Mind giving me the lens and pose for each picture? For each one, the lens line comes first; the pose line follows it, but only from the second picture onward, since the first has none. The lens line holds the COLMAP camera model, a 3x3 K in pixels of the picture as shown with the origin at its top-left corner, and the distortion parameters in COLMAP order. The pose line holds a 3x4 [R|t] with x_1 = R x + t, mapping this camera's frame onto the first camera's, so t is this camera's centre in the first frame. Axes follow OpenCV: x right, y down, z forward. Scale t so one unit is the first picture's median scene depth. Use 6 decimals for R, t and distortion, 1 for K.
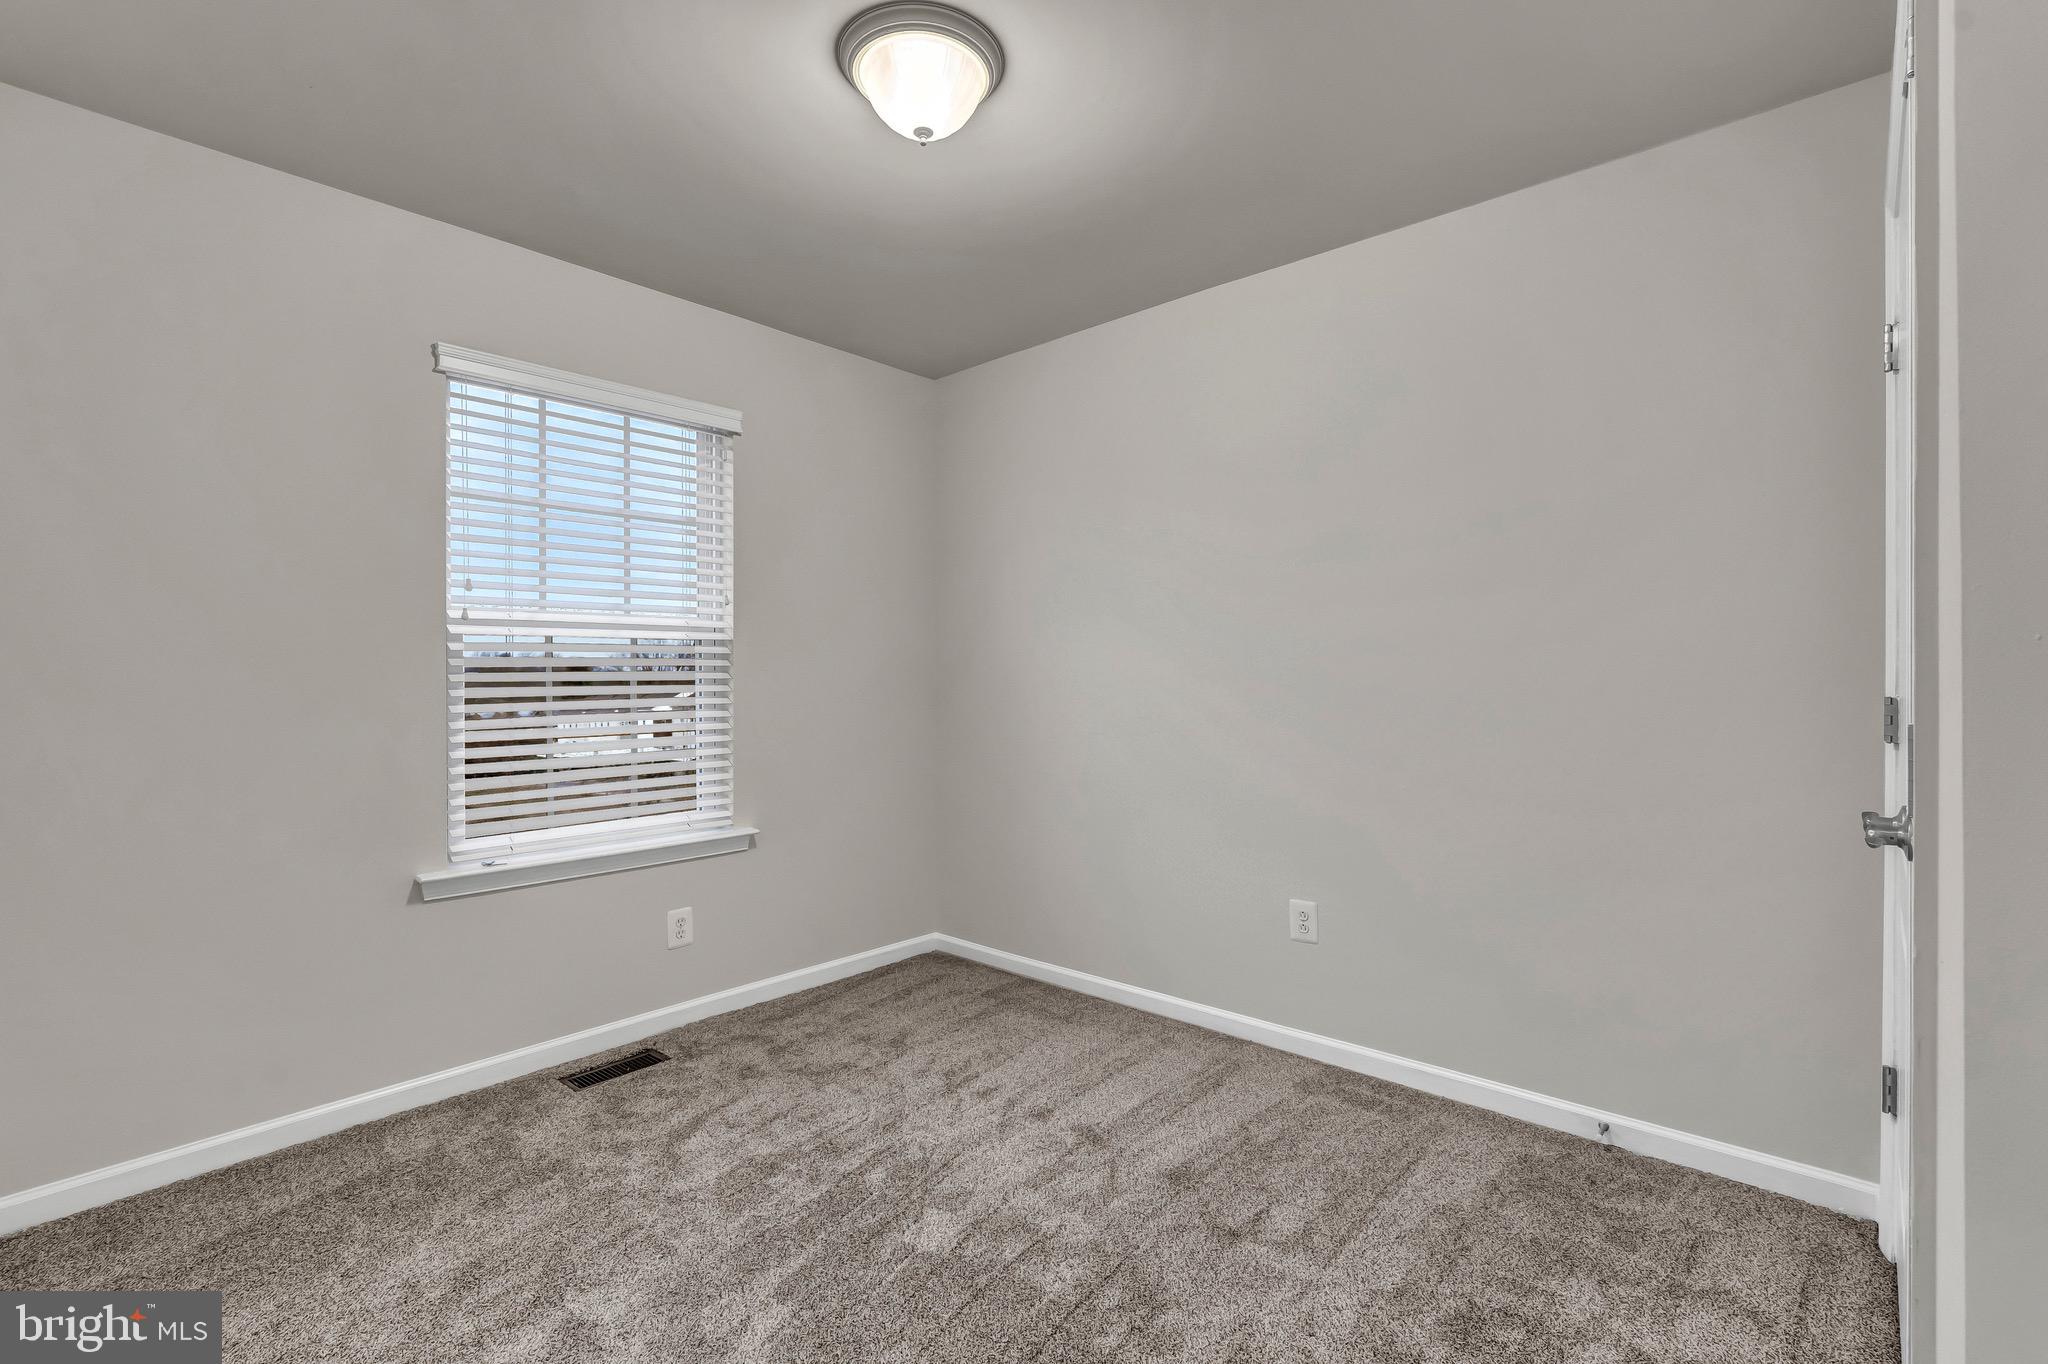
lens RADIAL K [[906.4, 0, 1022.2], [0, 906.4, 676.2], [0, 0, 1]] dist [-0.001346, 0.000538]
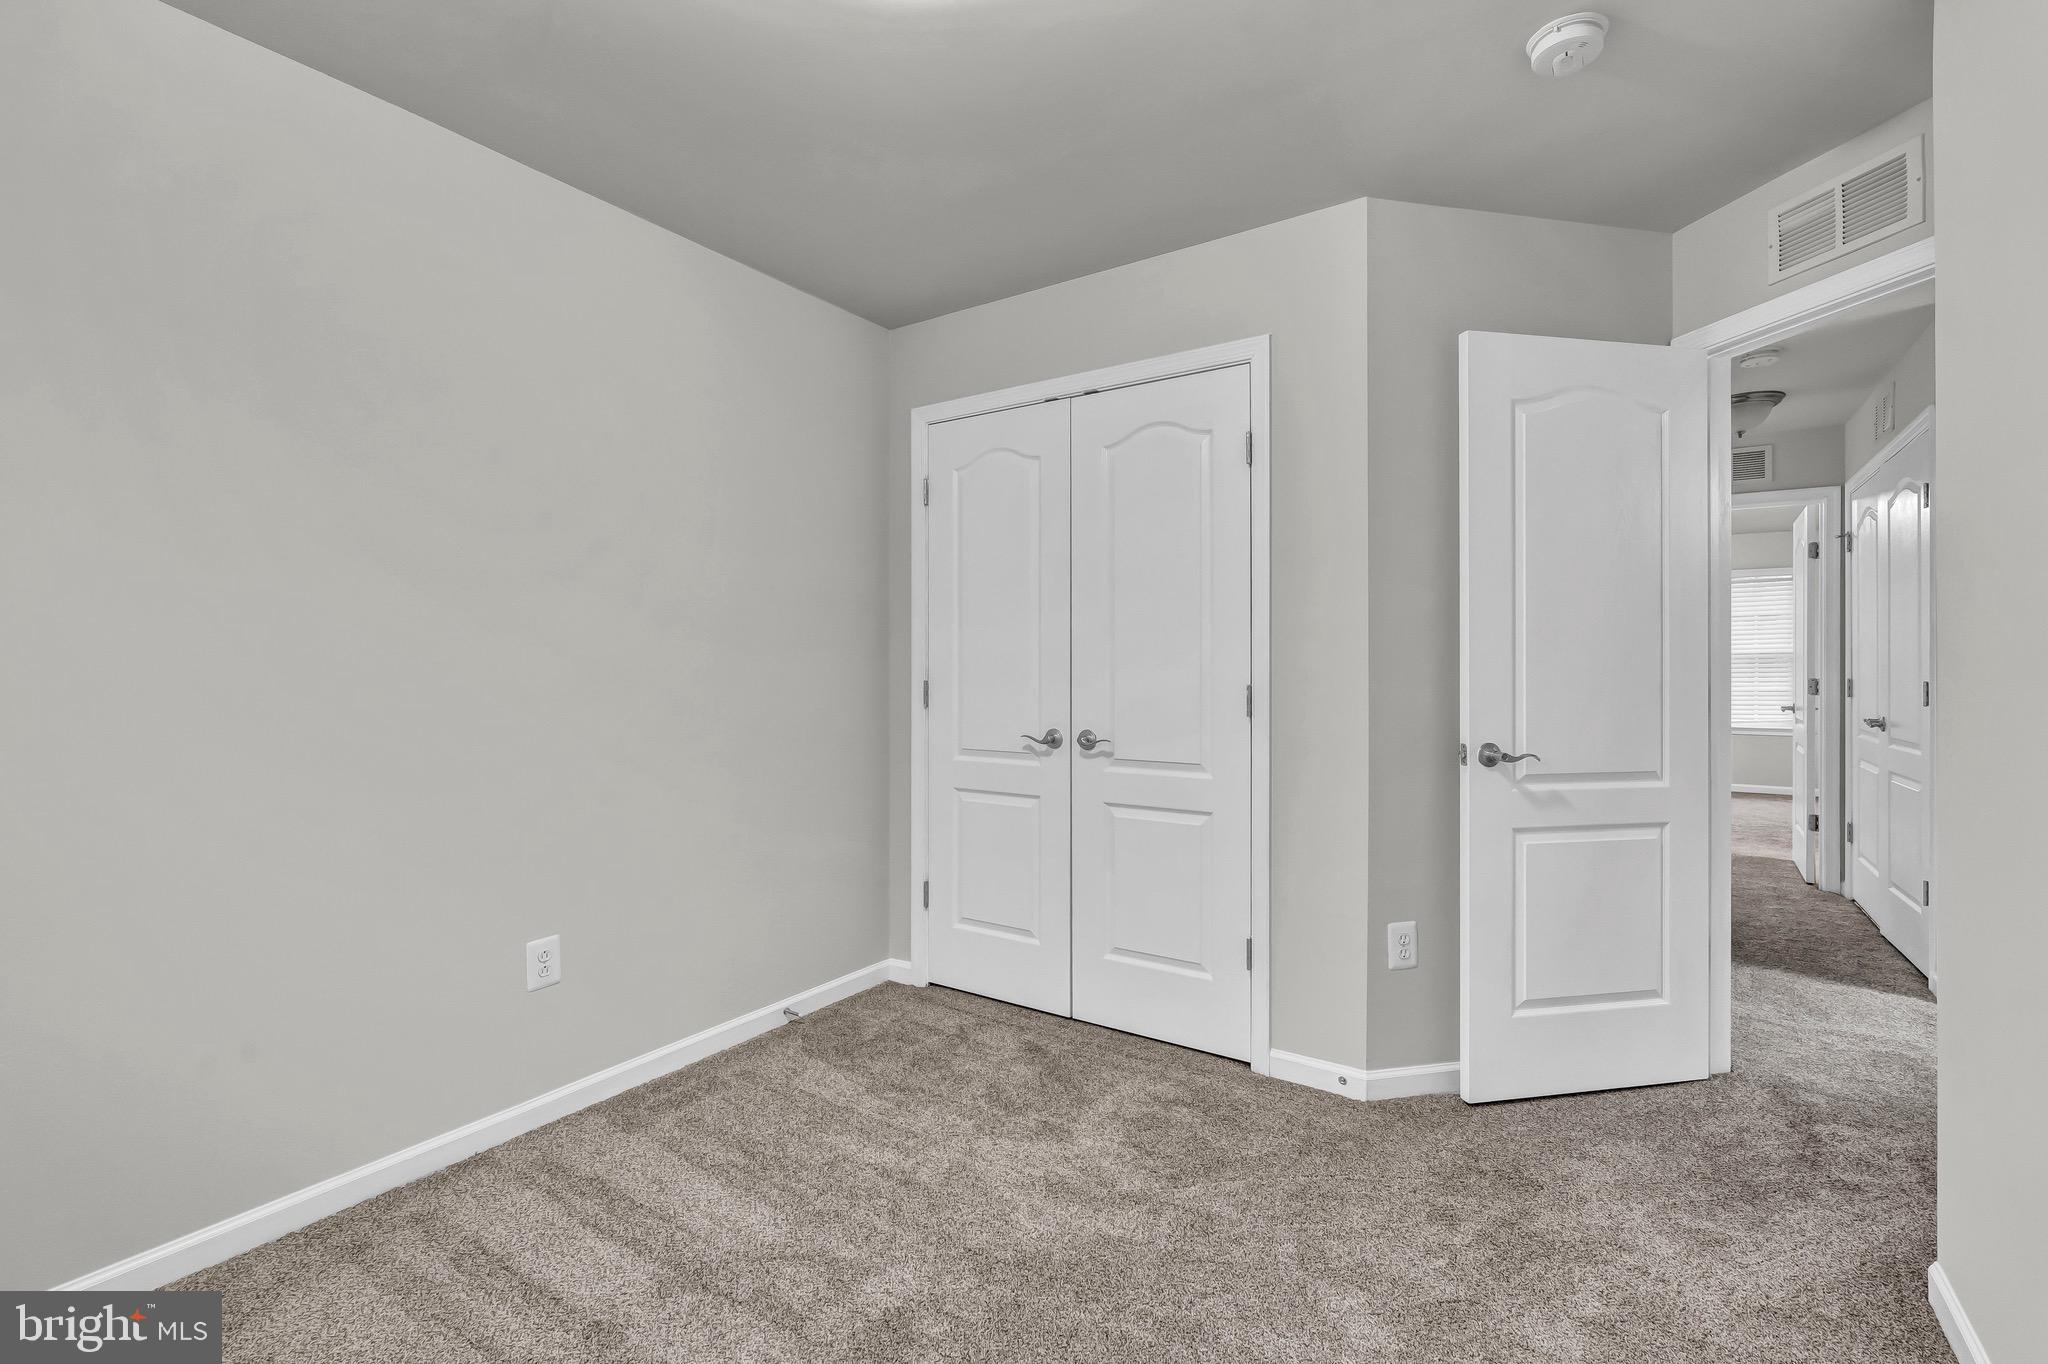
lens RADIAL K [[906.4, 0, 1021.9], [0, 906.4, 673.1], [0, 0, 1]] dist [-0.001346, 0.000538]
pose [[-0.121390, -0.003332, 0.992599, -0.662549], [0.006547, 0.999970, 0.004158, 0.002231], [-0.992583, 0.007004, -0.121365, 0.763977]]
